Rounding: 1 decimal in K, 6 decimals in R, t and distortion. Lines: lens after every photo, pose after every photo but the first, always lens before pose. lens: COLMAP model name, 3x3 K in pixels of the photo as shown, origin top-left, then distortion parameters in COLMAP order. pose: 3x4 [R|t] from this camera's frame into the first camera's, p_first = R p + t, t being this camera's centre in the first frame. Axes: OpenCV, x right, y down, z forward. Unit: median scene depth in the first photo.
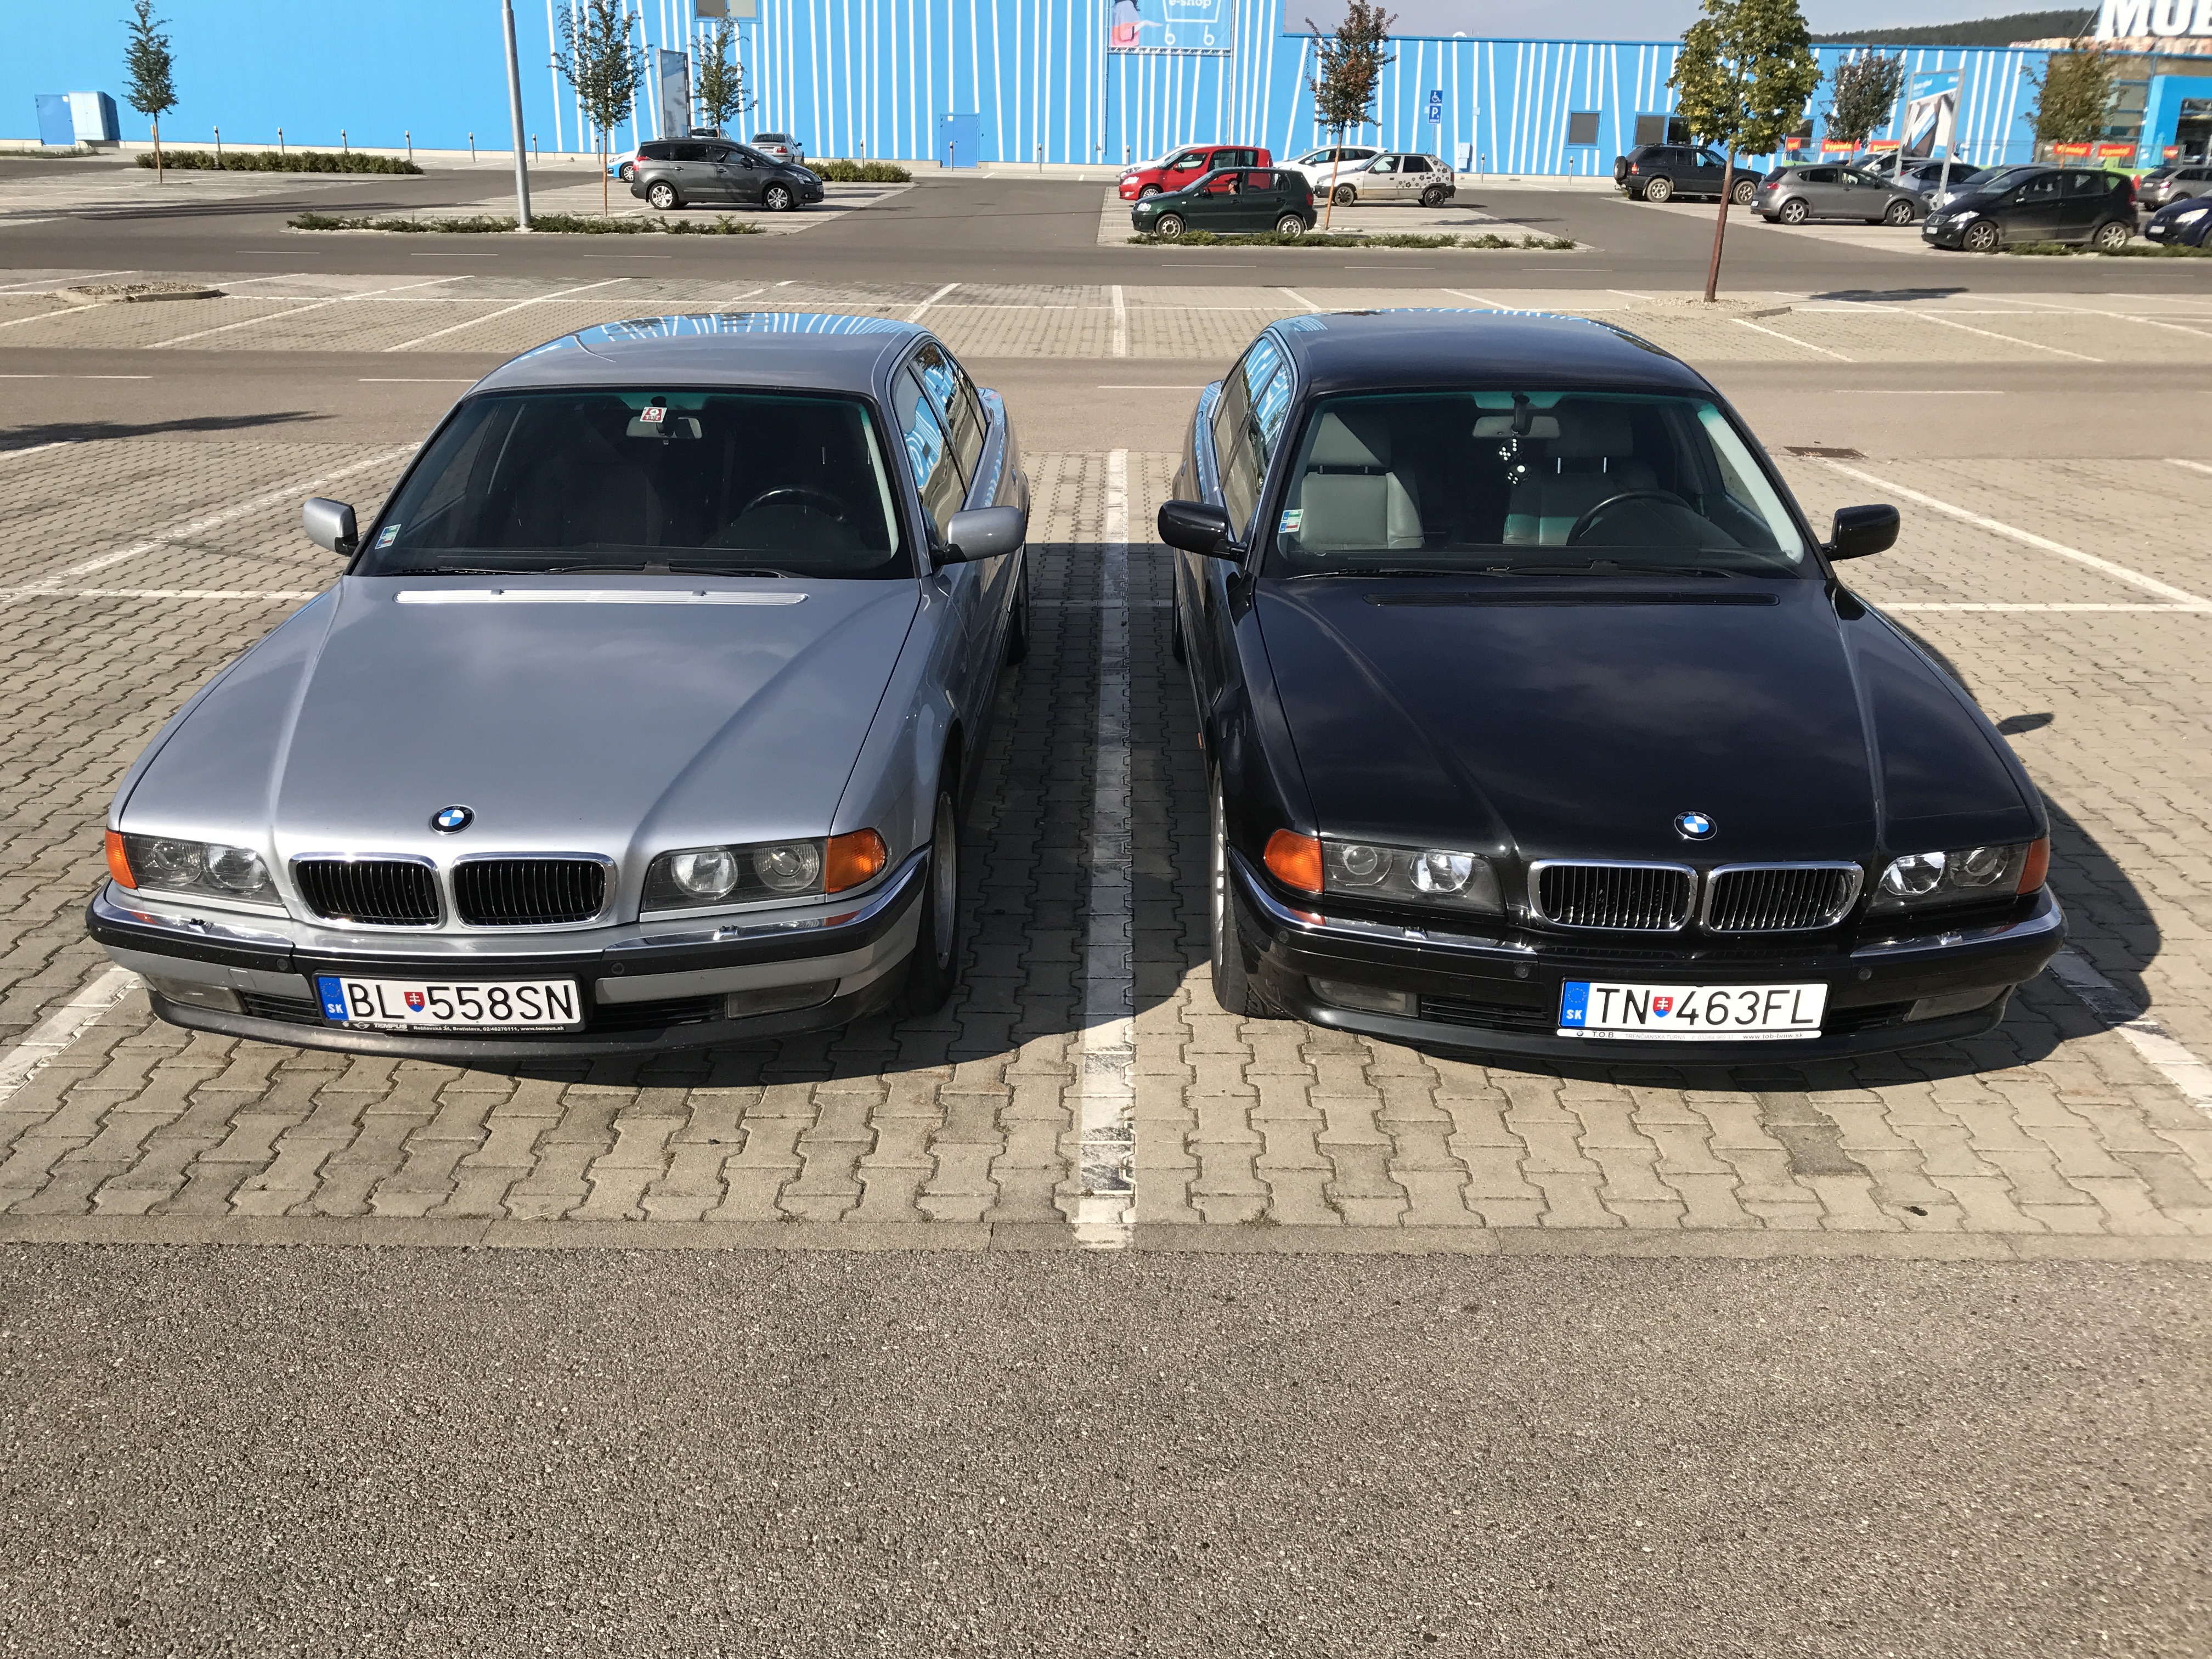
lens RADIAL K [[1836.9, 0, 1101.7], [0, 1836.9, 809.2], [0, 0, 1]] dist [0.020152, -0.017026]
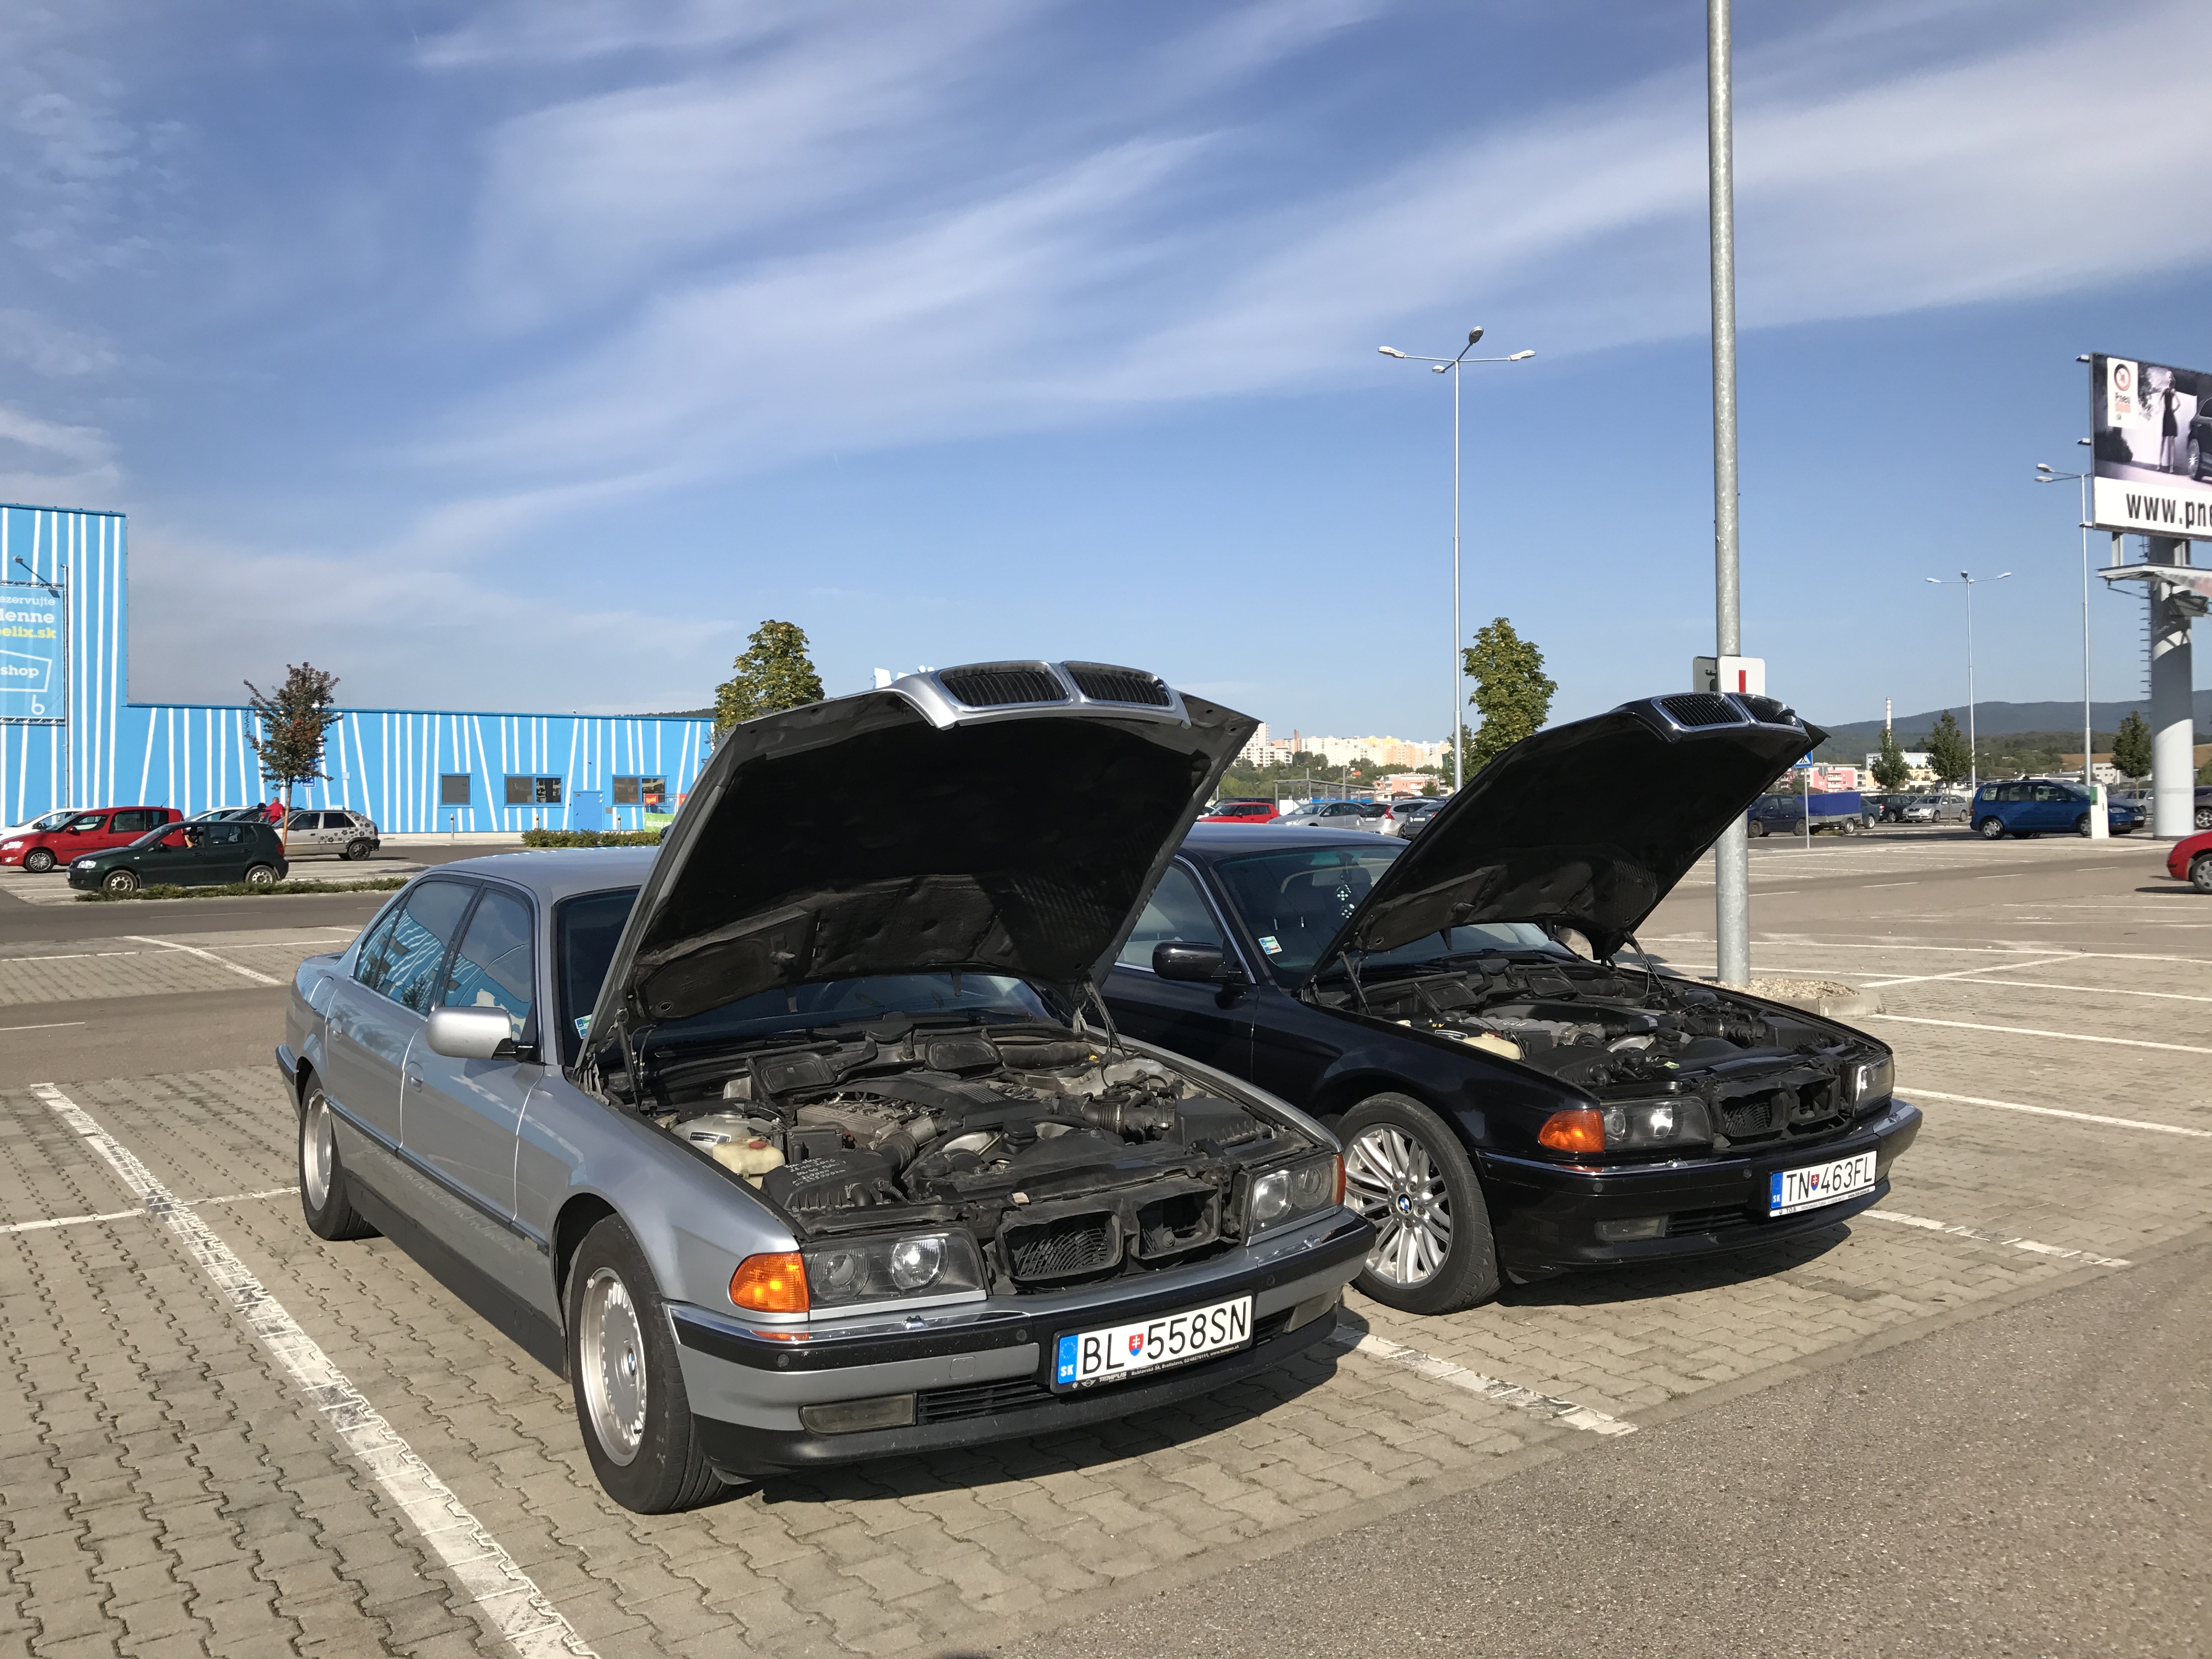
lens RADIAL K [[1836.9, 0, 1124.9], [0, 1836.9, 796.9], [0, 0, 1]] dist [0.020152, -0.017026]
pose [[0.808146, -0.023849, 0.588500, -0.812359], [0.226389, 0.934999, -0.272993, 0.078711], [-0.543736, 0.353848, 0.761015, 0.058932]]
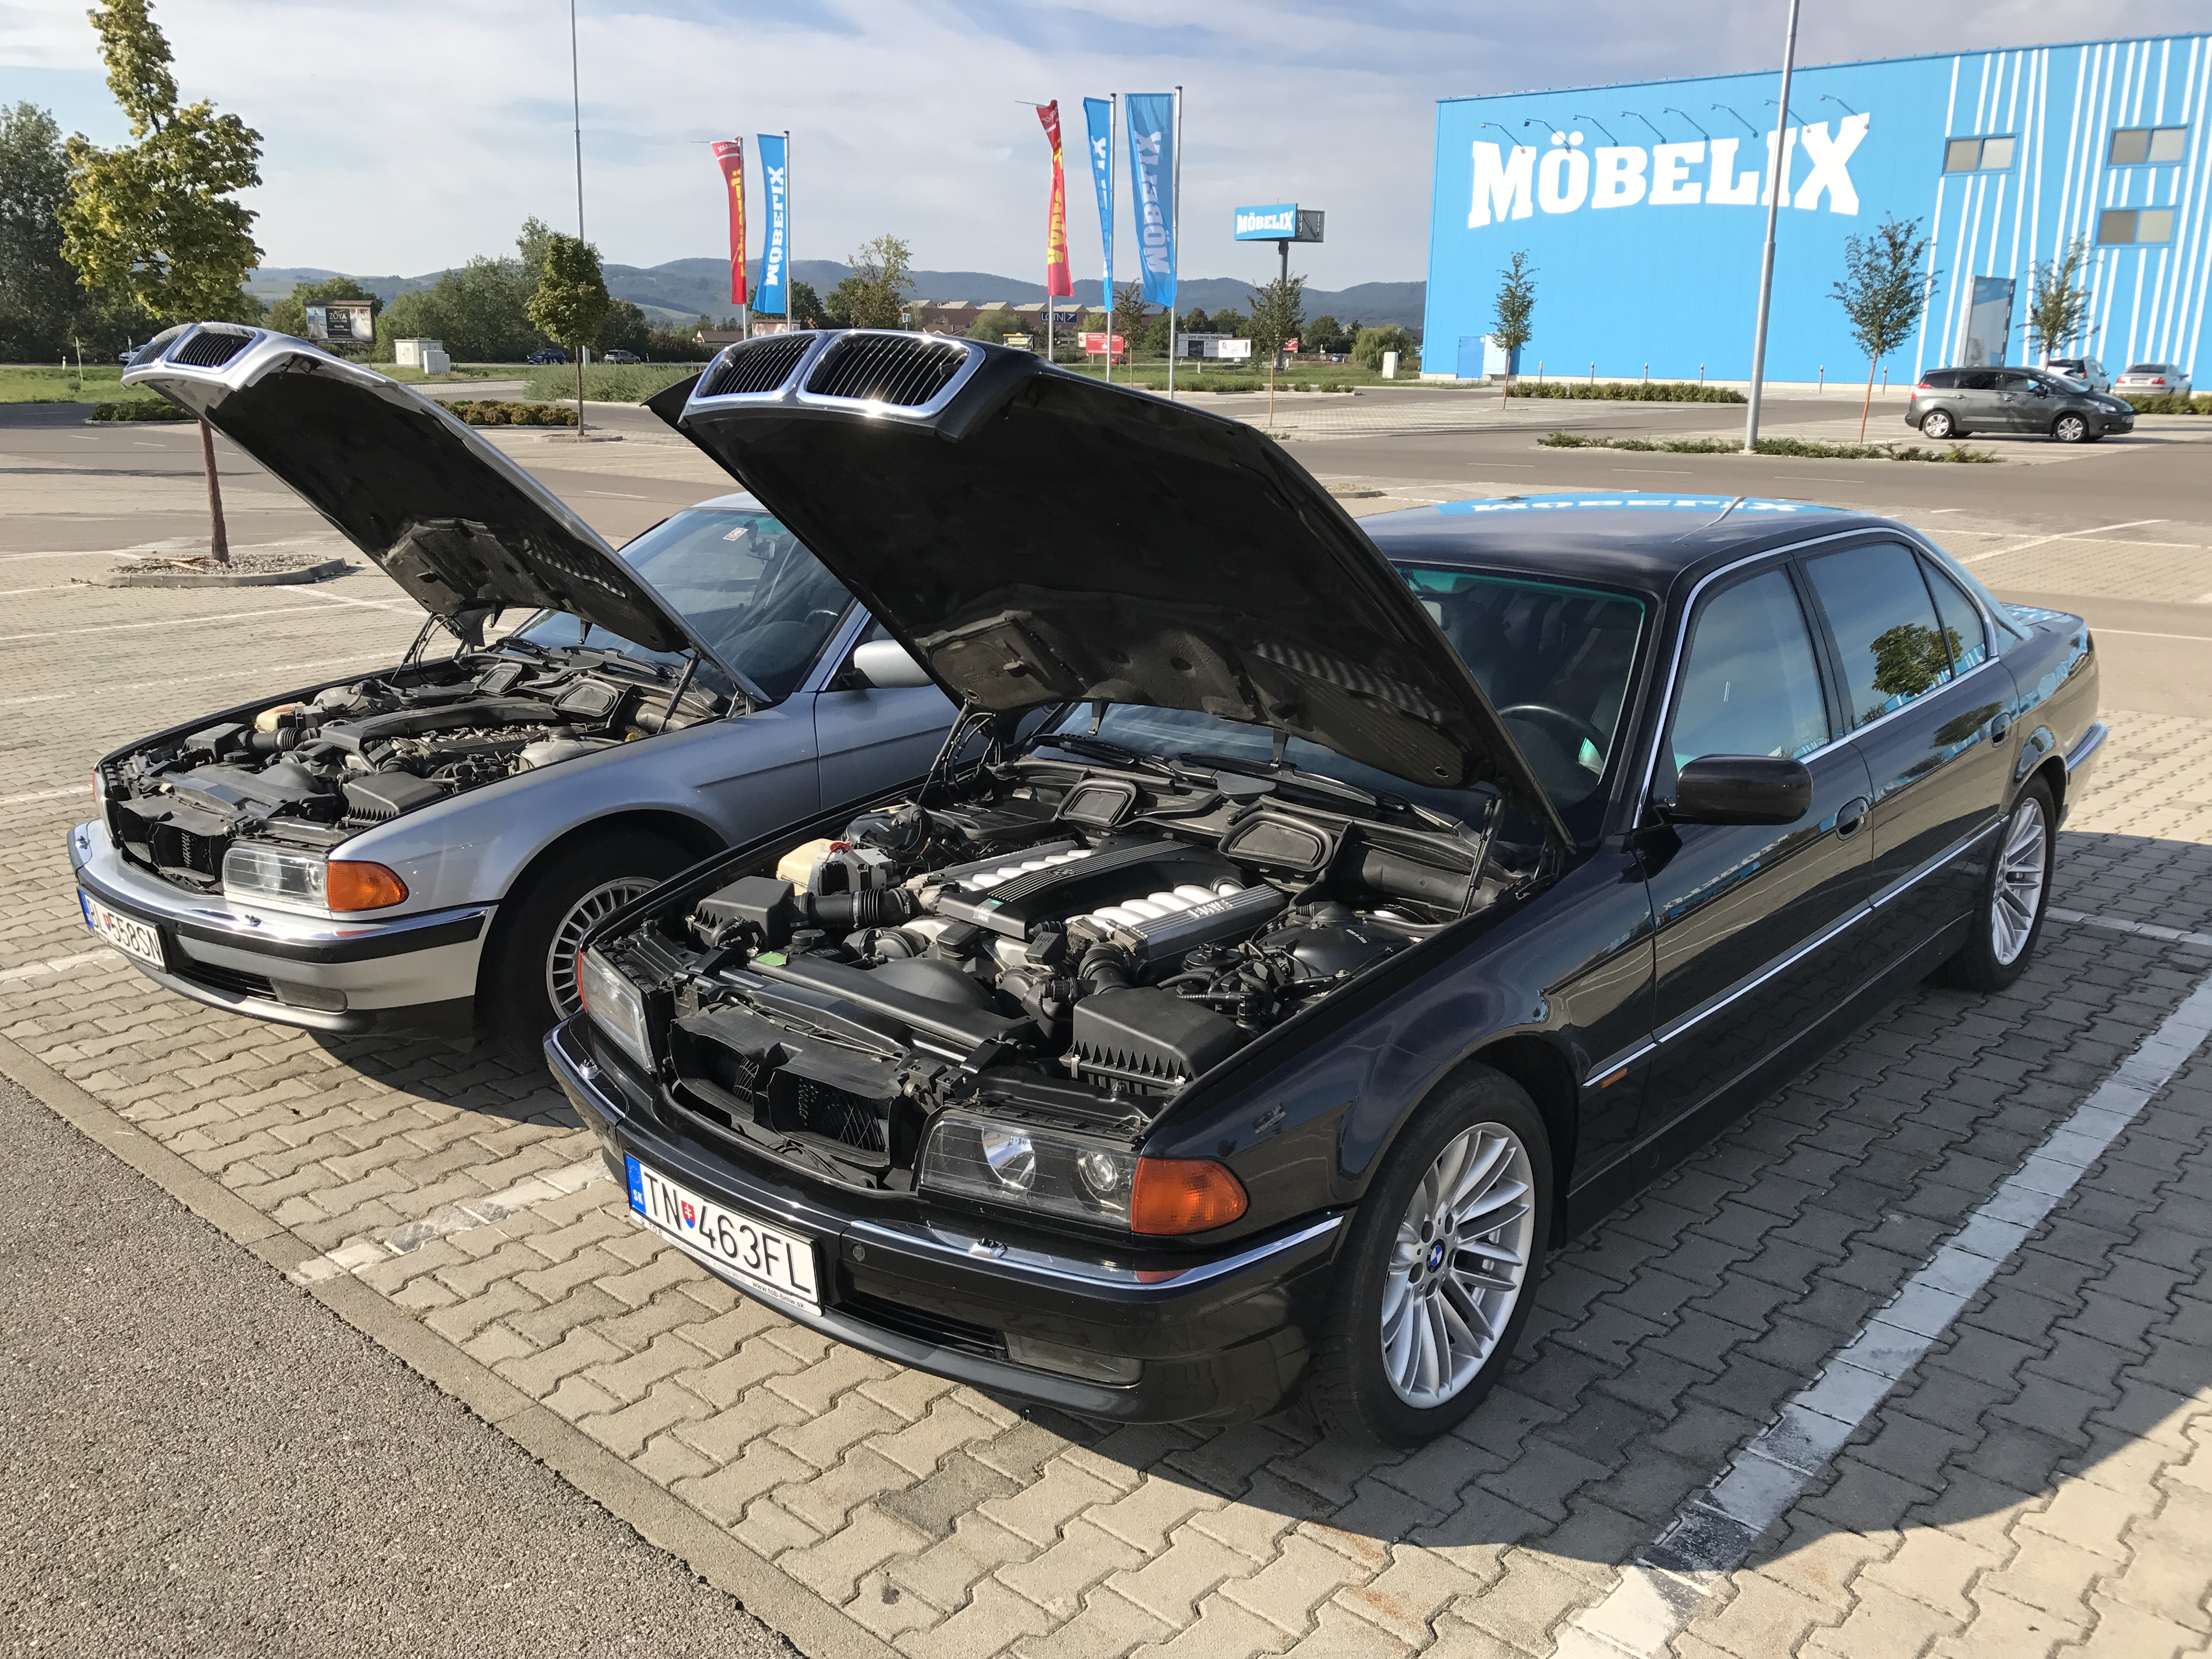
lens RADIAL K [[1836.9, 0, 1120.6], [0, 1836.9, 827.0], [0, 0, 1]] dist [0.020152, -0.017026]
pose [[0.744696, 0.160356, -0.647853, 0.793239], [-0.231110, 0.972608, -0.024919, -0.074635], [0.626111, 0.168282, 0.761358, 0.365281]]
